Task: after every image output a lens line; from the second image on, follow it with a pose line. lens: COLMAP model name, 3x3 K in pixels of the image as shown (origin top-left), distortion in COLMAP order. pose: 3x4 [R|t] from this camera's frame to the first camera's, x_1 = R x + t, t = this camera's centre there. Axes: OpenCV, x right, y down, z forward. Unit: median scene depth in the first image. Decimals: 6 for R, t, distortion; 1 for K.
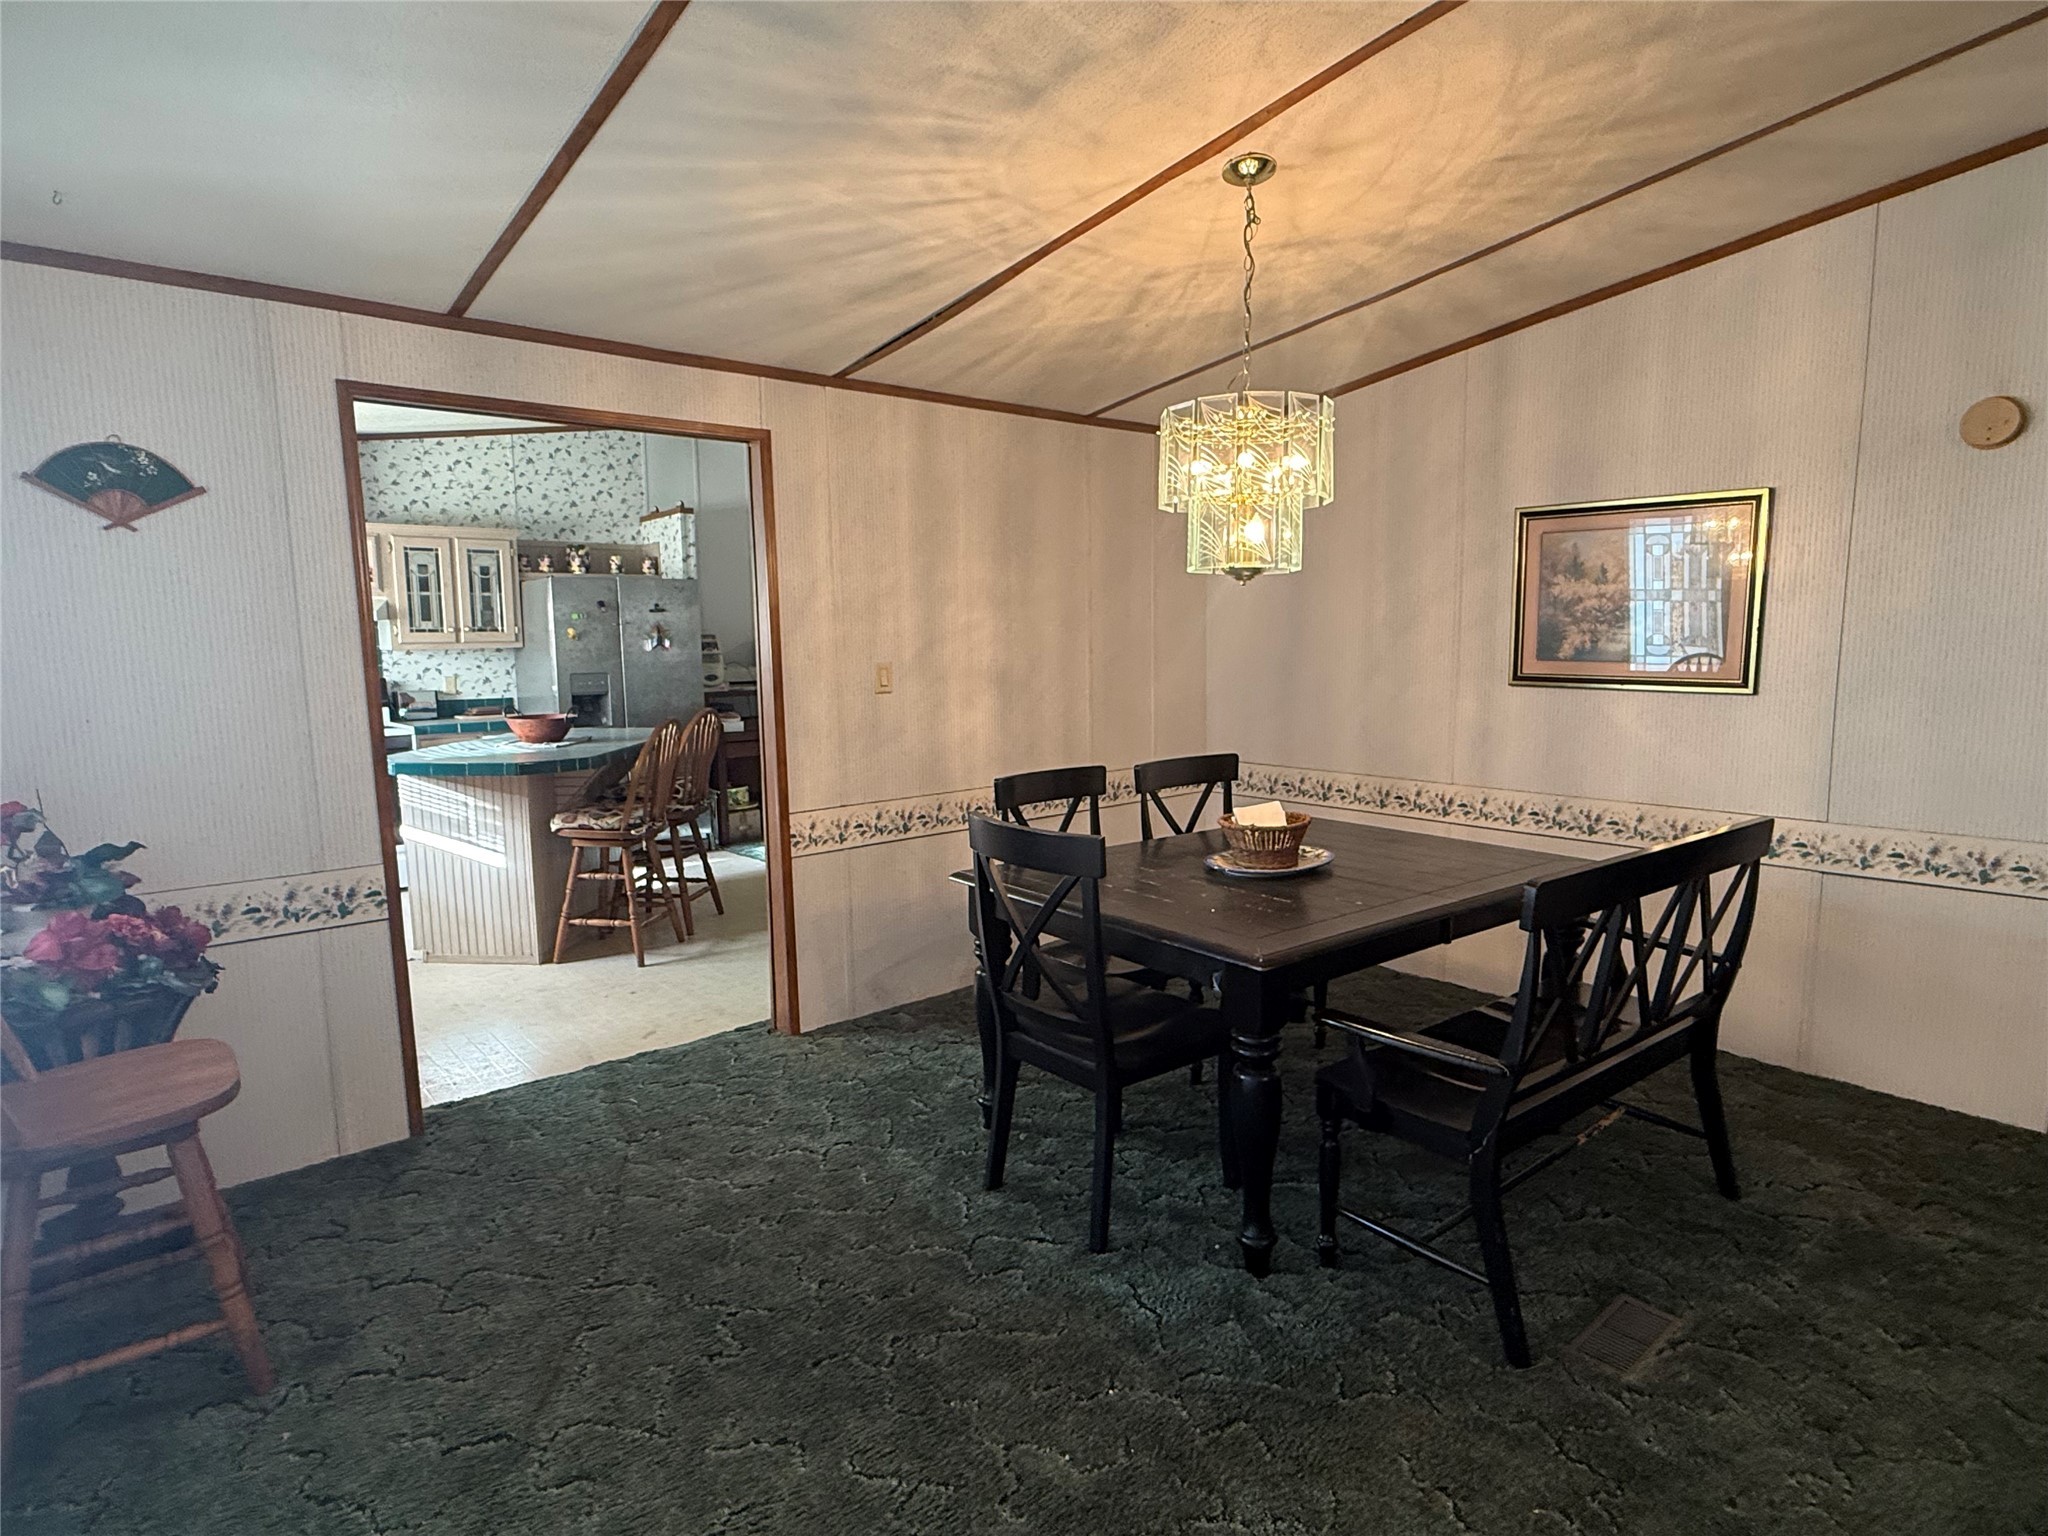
lens RADIAL K [[1119.4, 0, 1015.5], [0, 1119.4, 775.0], [0, 0, 1]] dist [-0.001572, 0.000341]
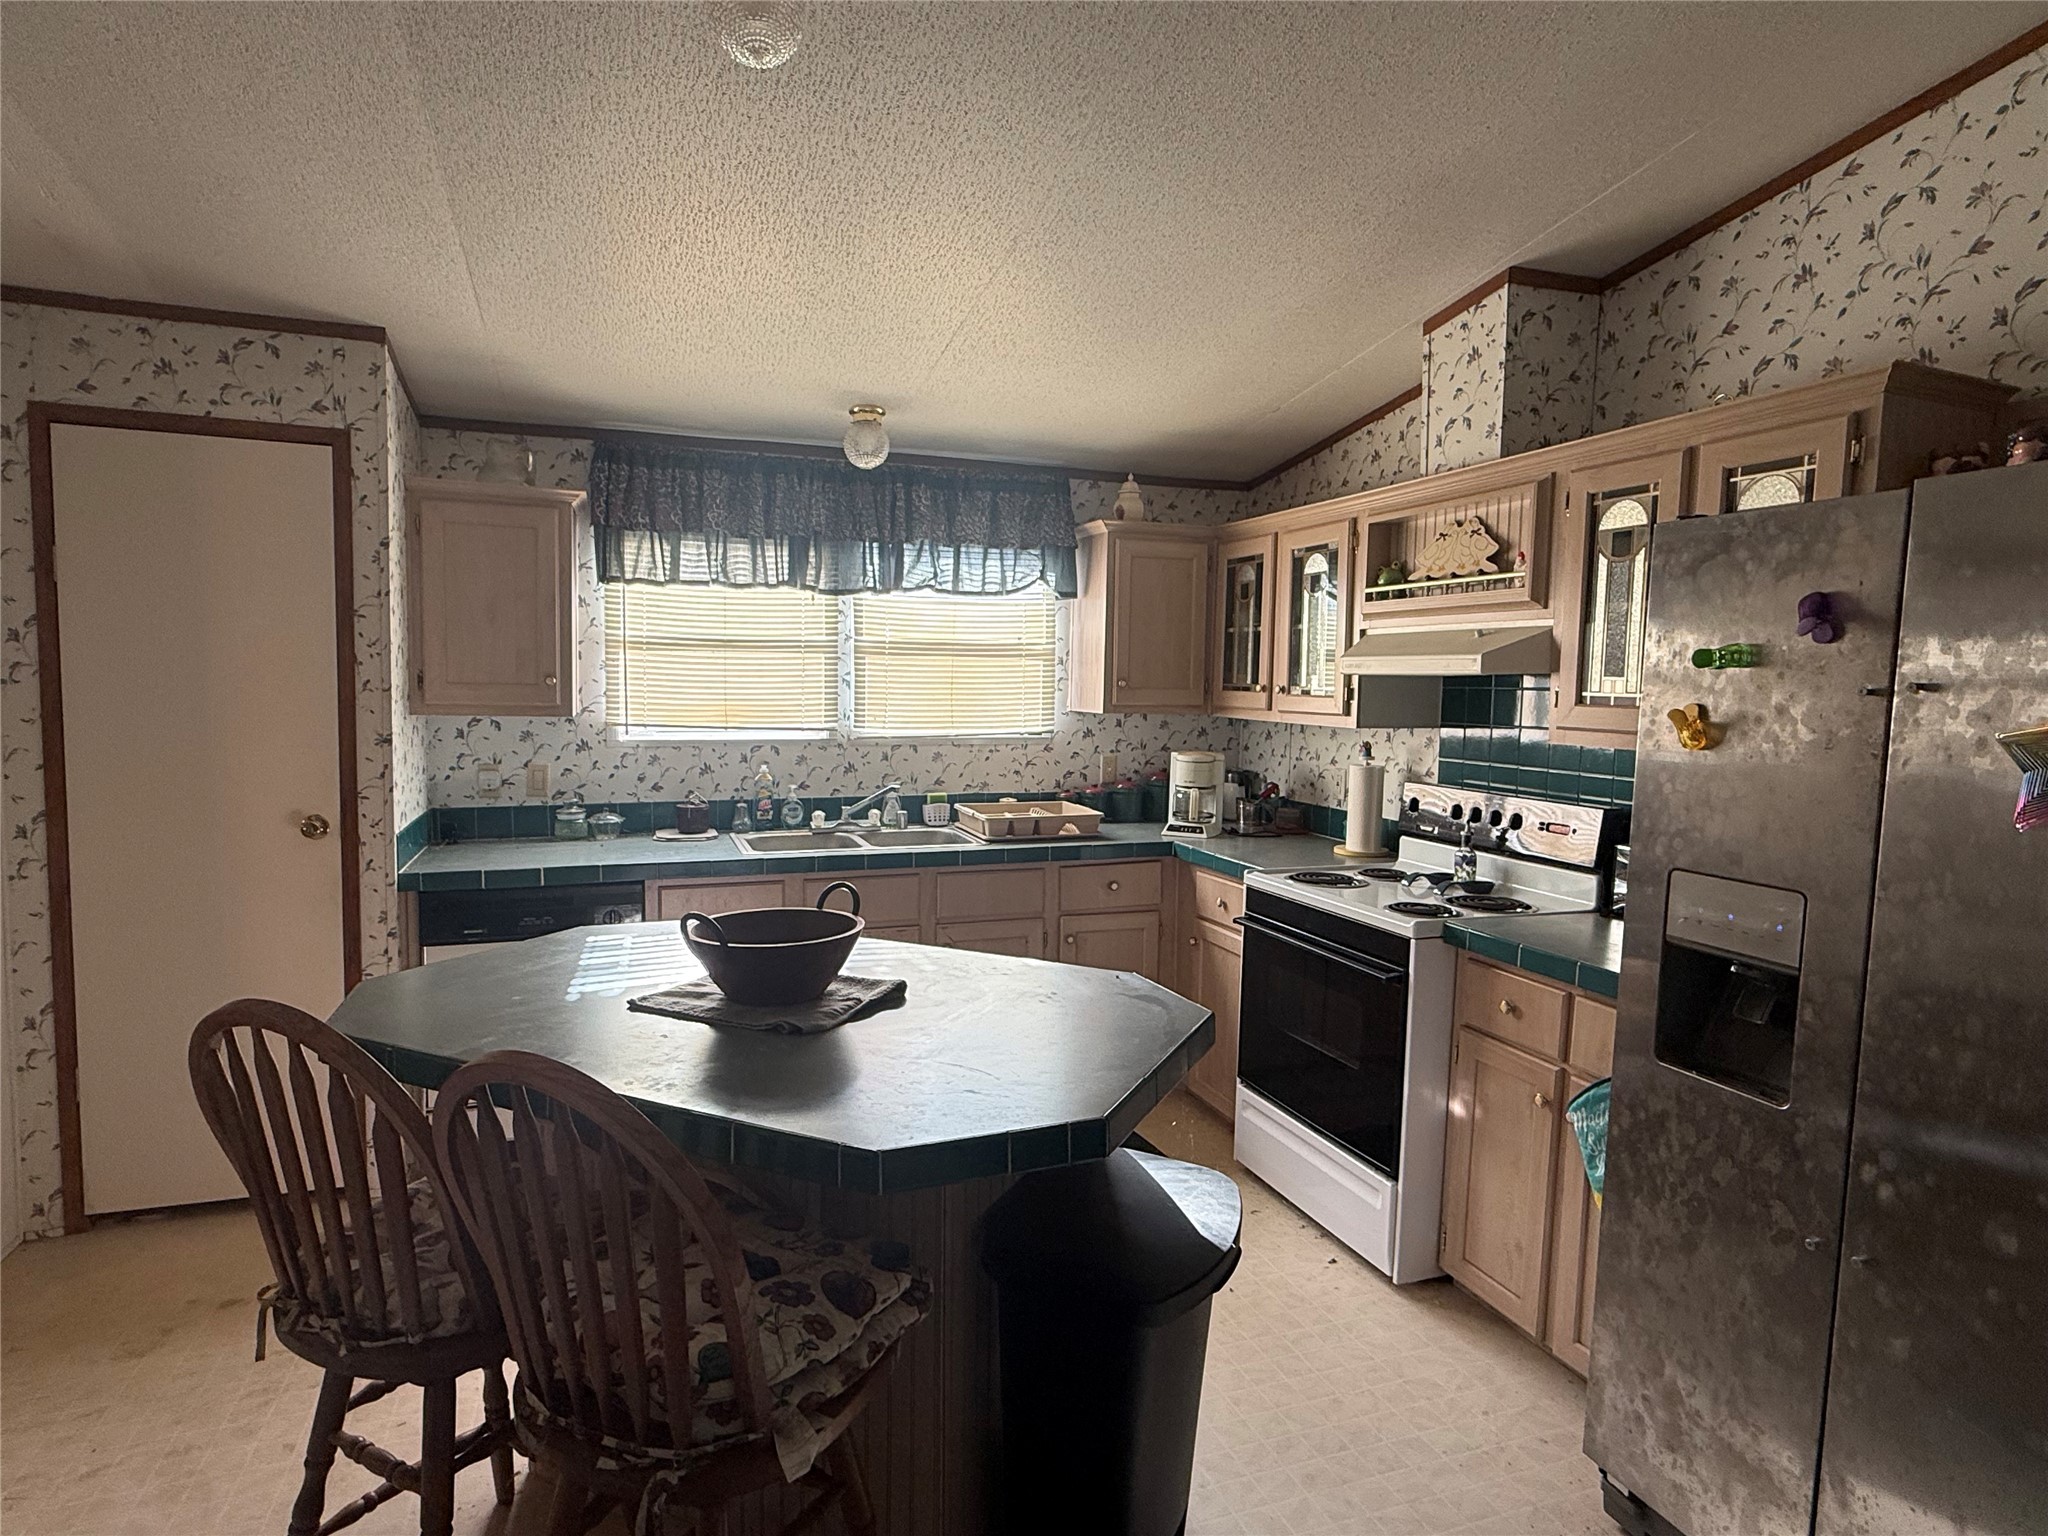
lens RADIAL K [[1119.4, 0, 1015.5], [0, 1119.4, 775.0], [0, 0, 1]] dist [-0.001572, 0.000341]
pose [[-0.357942, 0.083359, -0.930016, -0.081790], [-0.132582, 0.981378, 0.138991, -0.124257], [0.924283, 0.173054, -0.340224, 0.900795]]
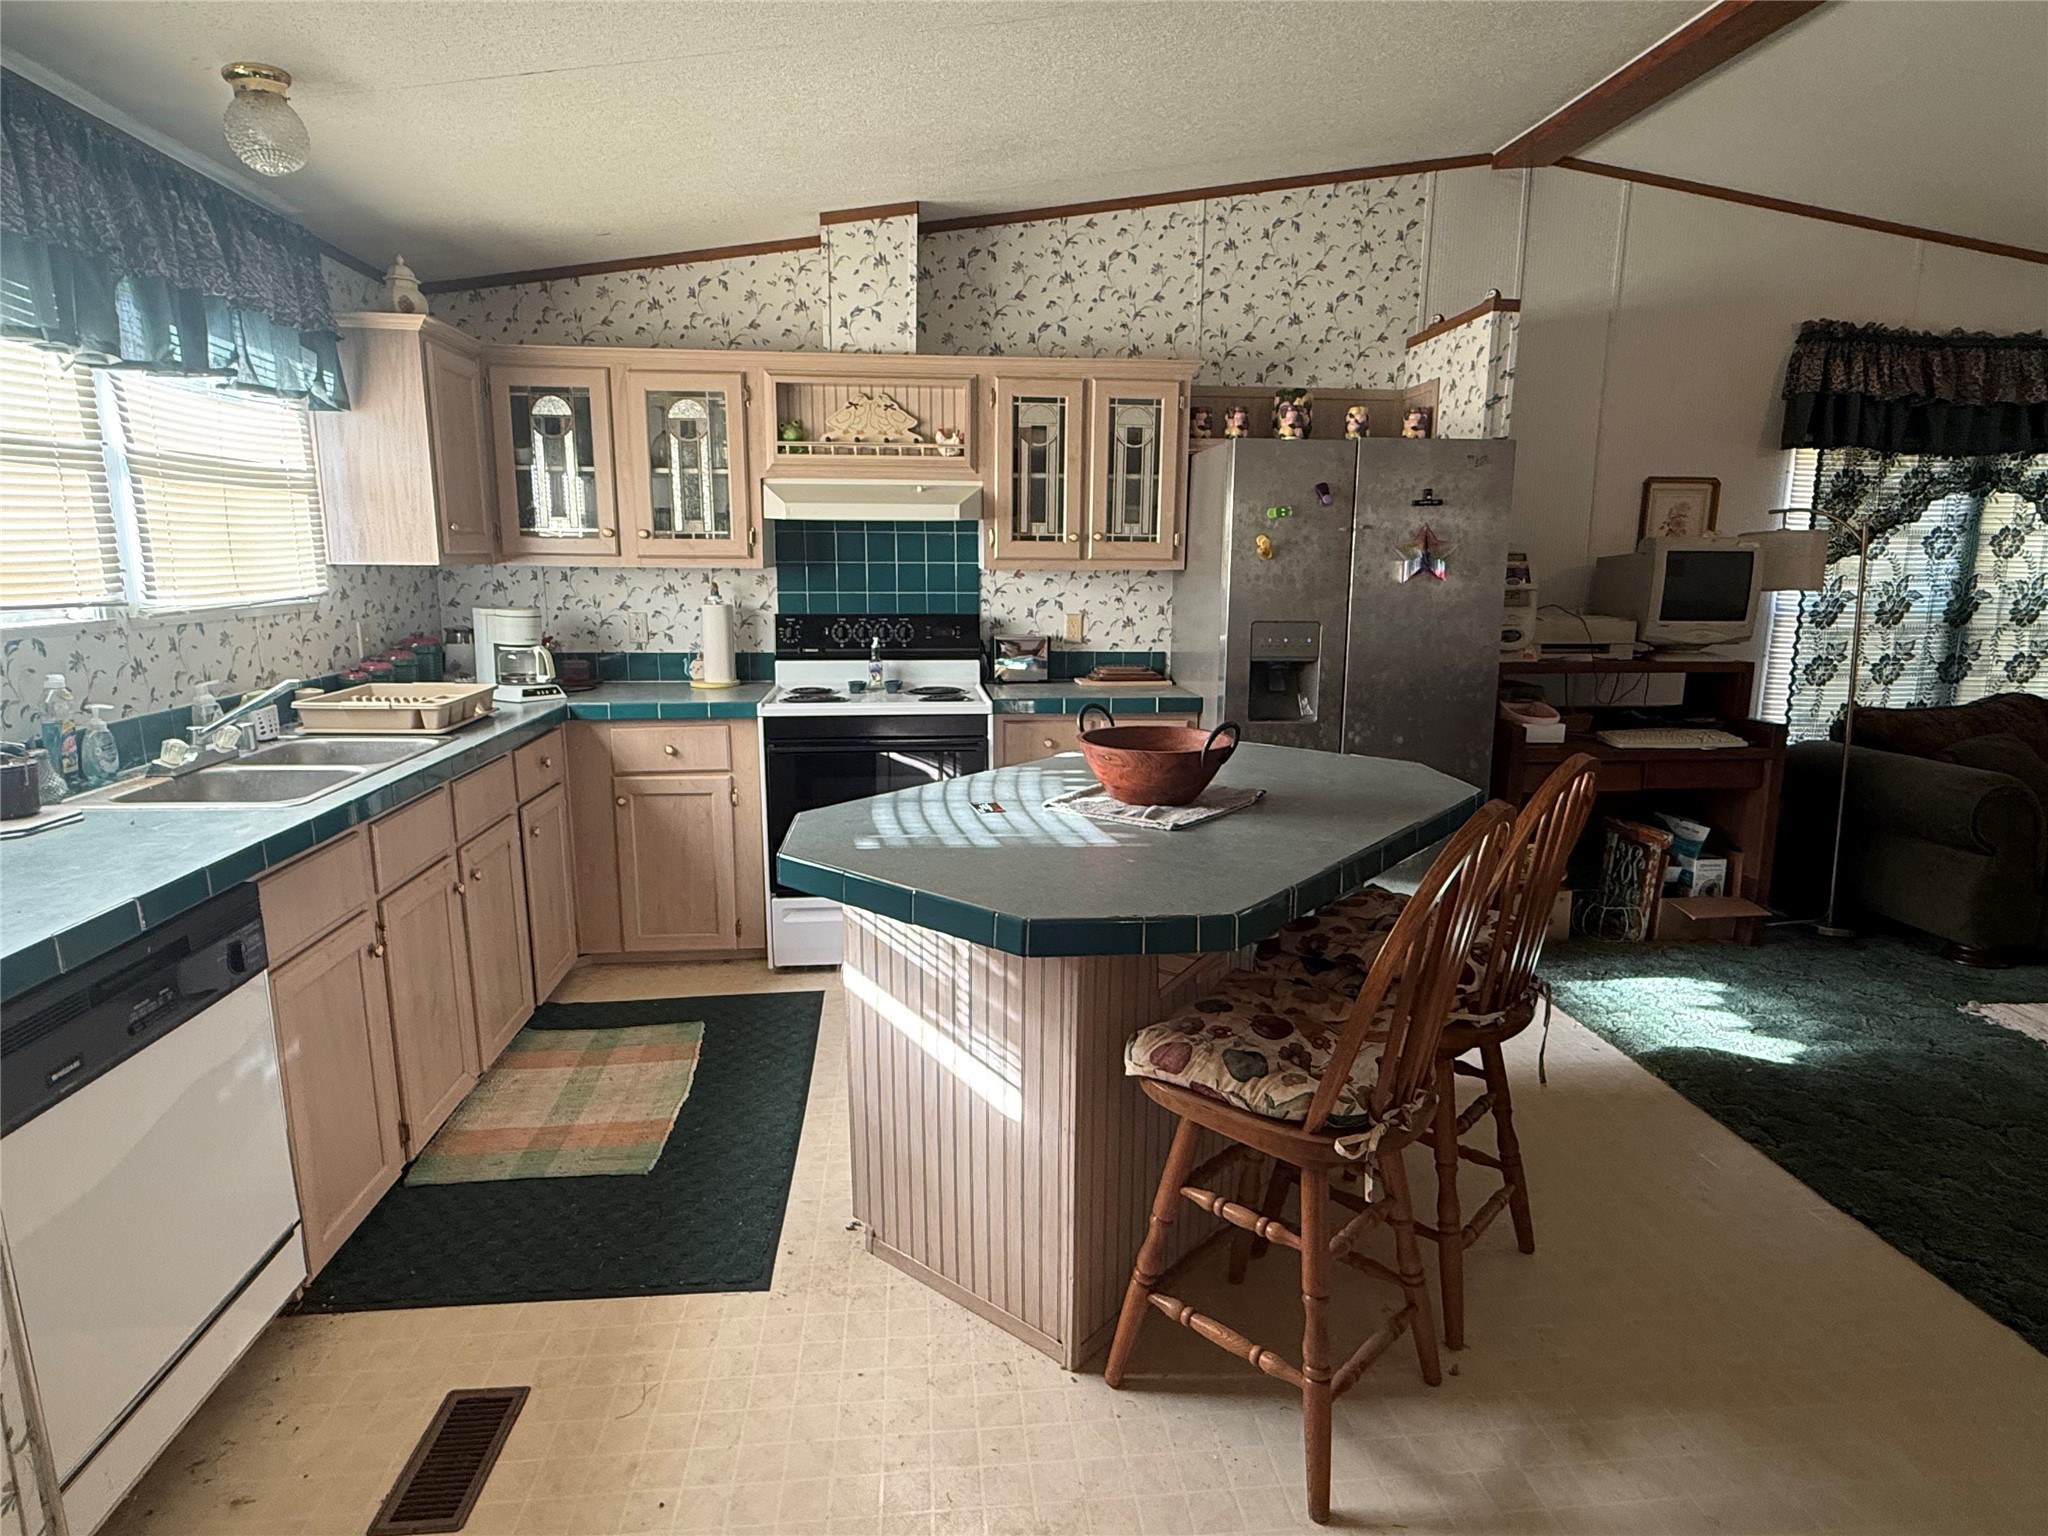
lens RADIAL K [[1119.4, 0, 1015.5], [0, 1119.4, 775.0], [0, 0, 1]] dist [-0.001572, 0.000341]
pose [[0.818667, 0.125057, -0.560487, -0.172474], [-0.086677, 0.991728, 0.094672, -0.055848], [0.567690, -0.028924, 0.822734, 0.469285]]
